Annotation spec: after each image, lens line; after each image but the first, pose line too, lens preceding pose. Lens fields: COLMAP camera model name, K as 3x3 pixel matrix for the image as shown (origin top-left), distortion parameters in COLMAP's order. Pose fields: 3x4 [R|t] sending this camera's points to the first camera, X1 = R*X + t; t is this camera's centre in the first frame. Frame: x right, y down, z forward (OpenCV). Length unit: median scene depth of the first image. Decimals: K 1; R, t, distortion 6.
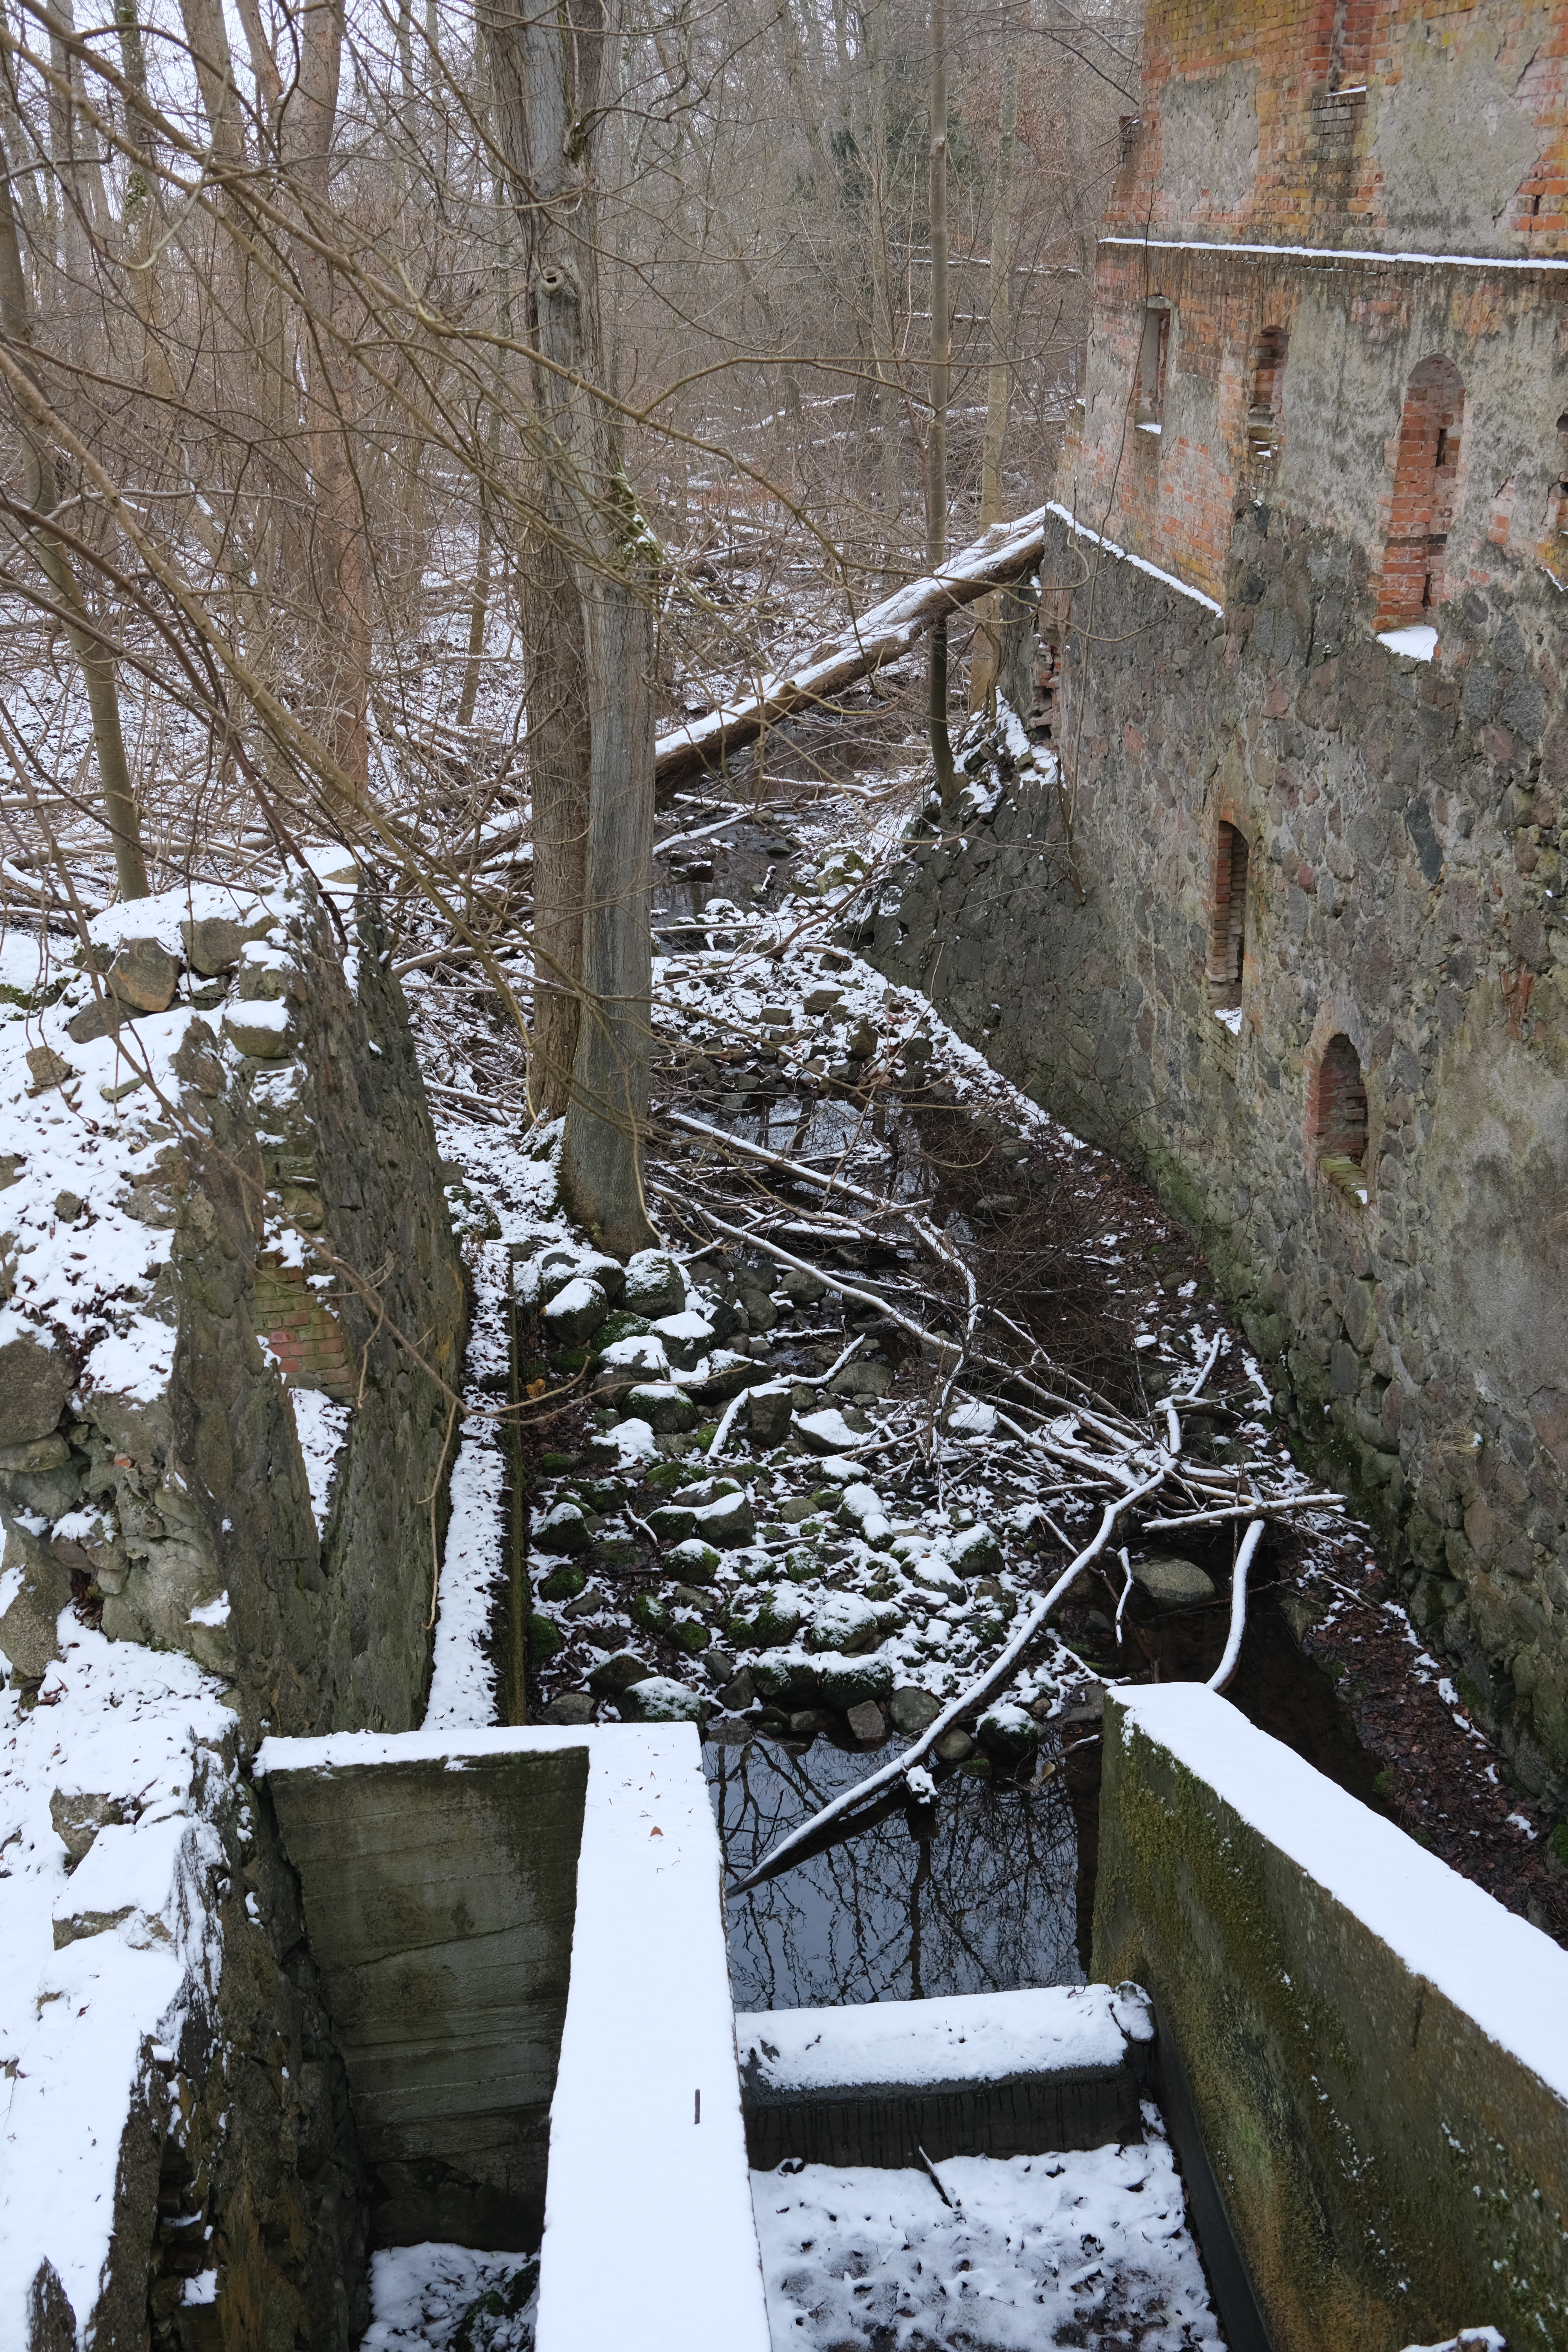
lens RADIAL K [[2352.5, 0, 778.5], [0, 2352.5, 1165.0], [0, 0, 1]] dist [-0.084683, 0.199360]
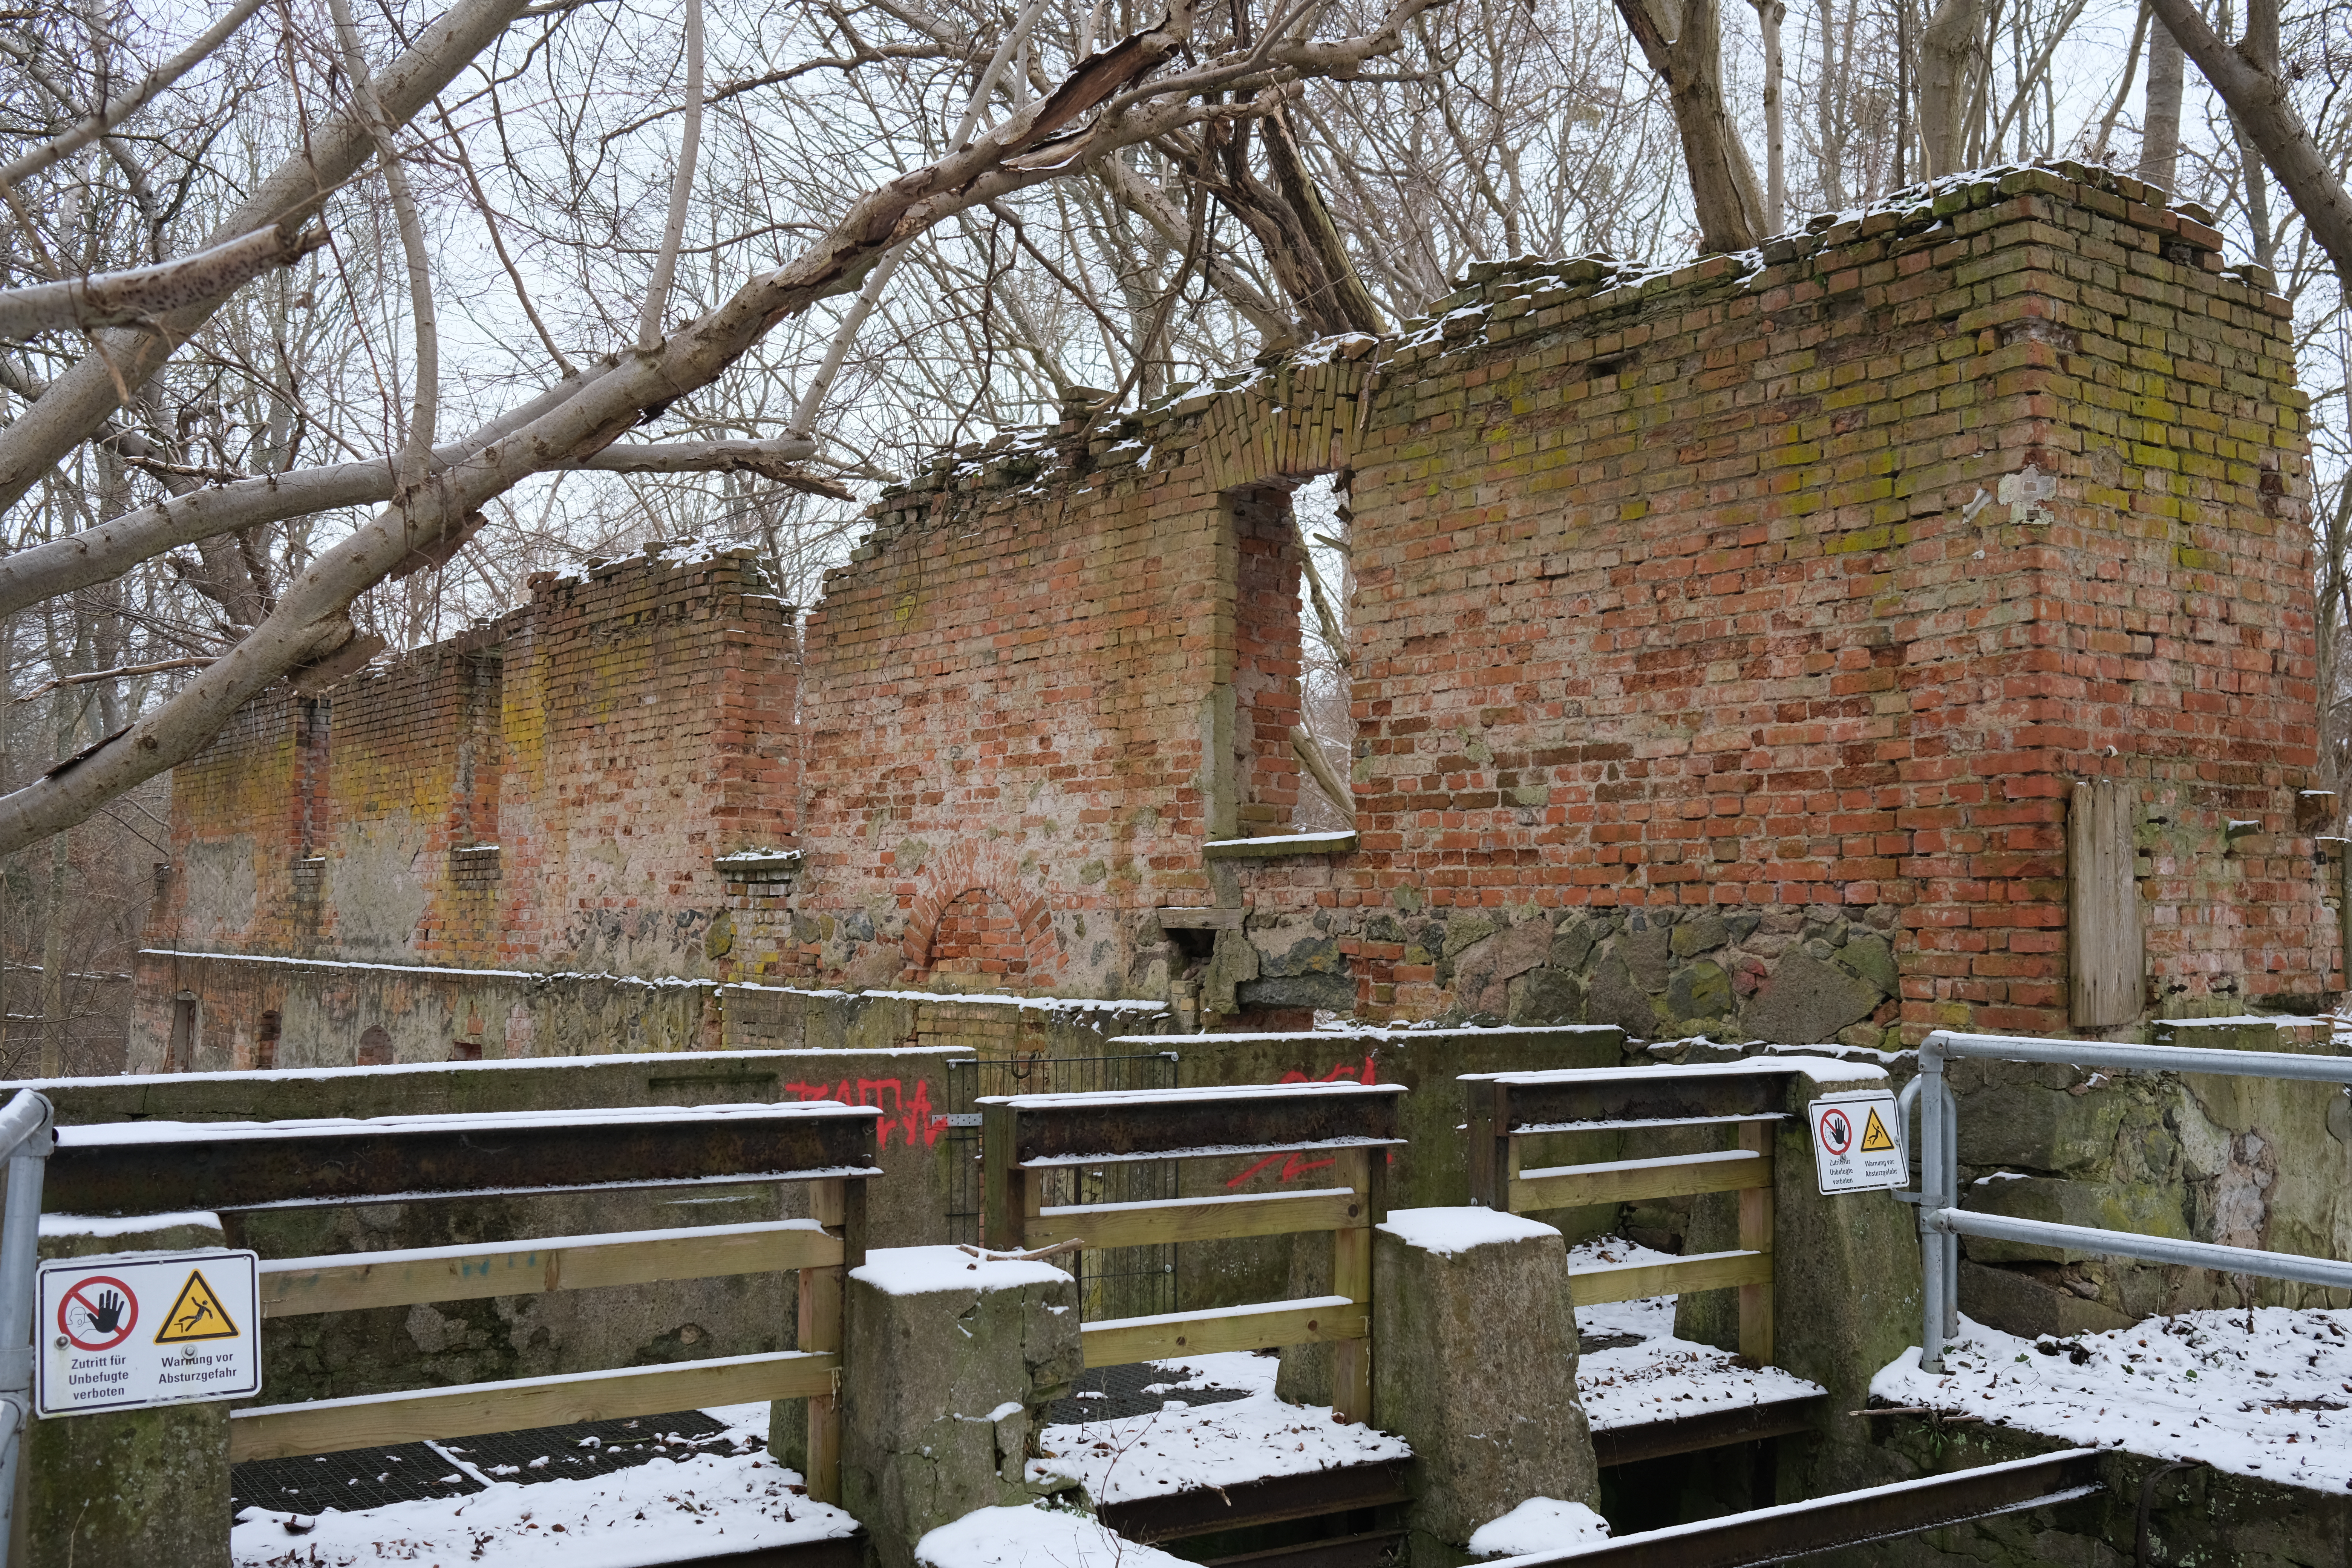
lens RADIAL K [[2398.4, 0, 1164.0], [0, 2398.4, 793.1], [0, 0, 1]] dist [-0.050663, 0.158187]
pose [[0.866046, 0.042424, 0.498162, -0.042609], [0.175350, 0.907327, -0.382113, 0.166256], [-0.468206, 0.418280, 0.778347, -0.427566]]
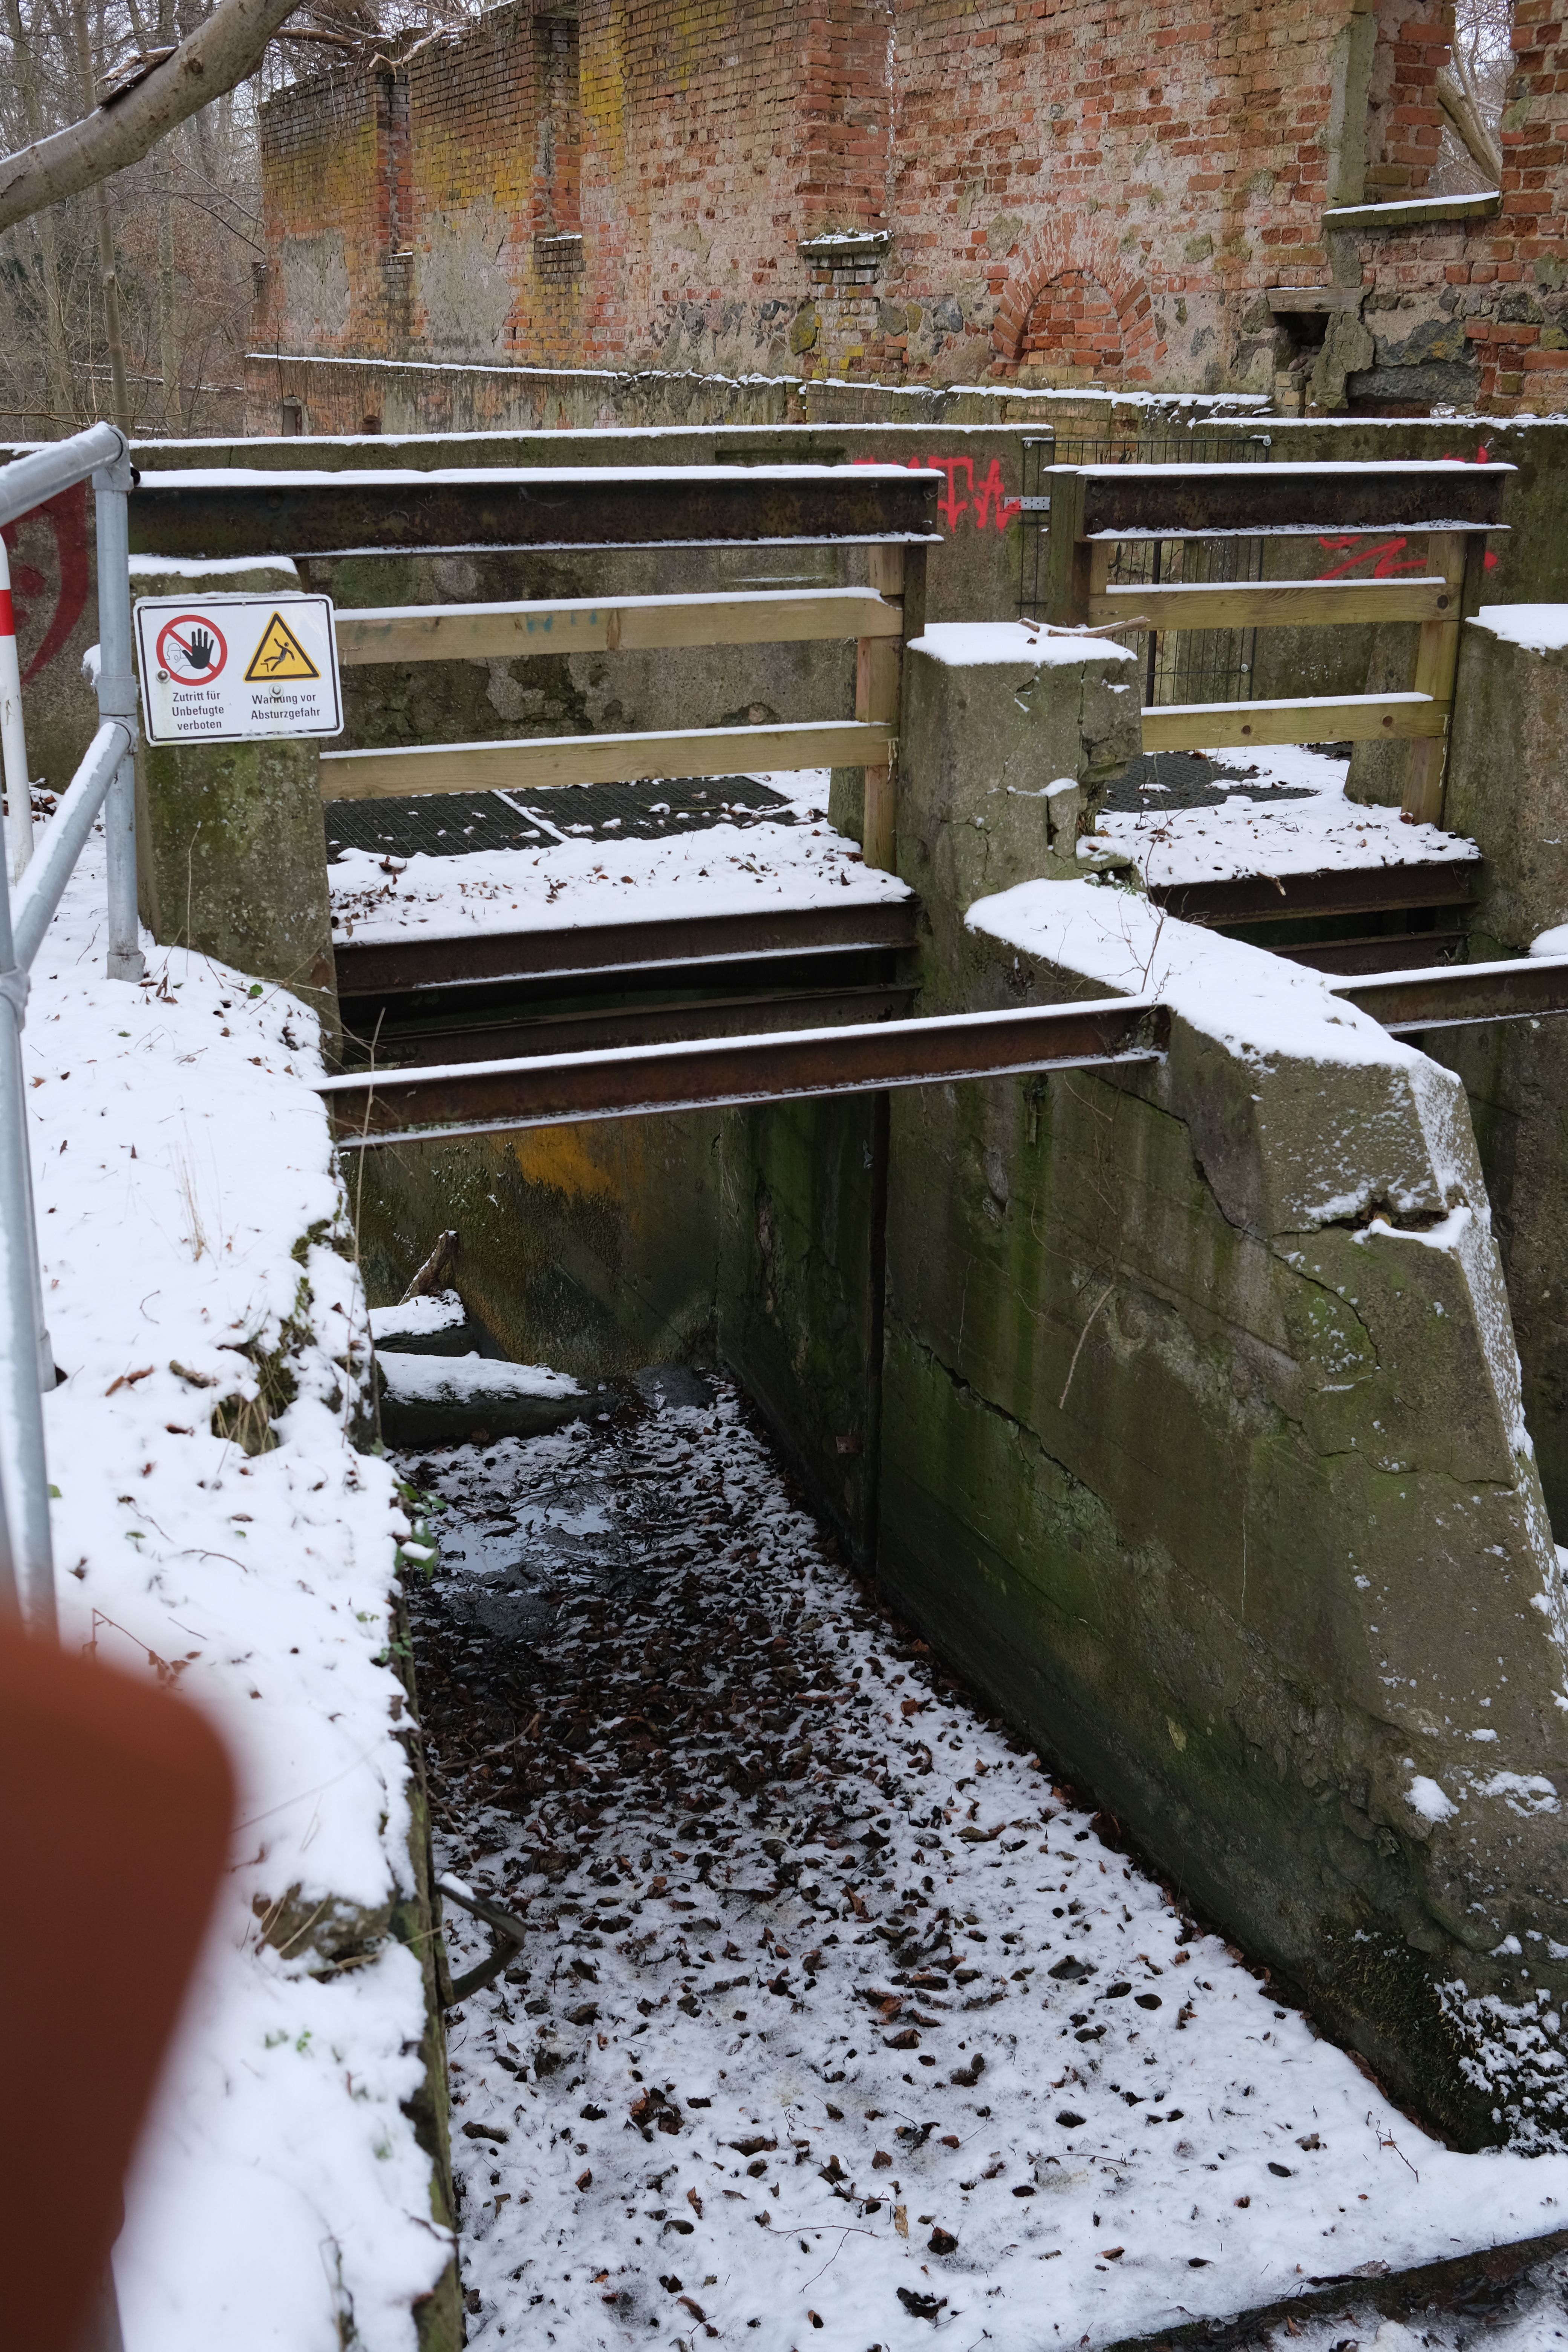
lens RADIAL K [[2398.4, 0, 774.7], [0, 2398.4, 1166.0], [0, 0, 1]] dist [-0.050663, 0.158187]
pose [[0.948695, -0.081258, 0.305572, -0.033195], [0.098462, 0.994284, -0.041290, 0.177720], [-0.300471, 0.069259, 0.951273, -0.420446]]
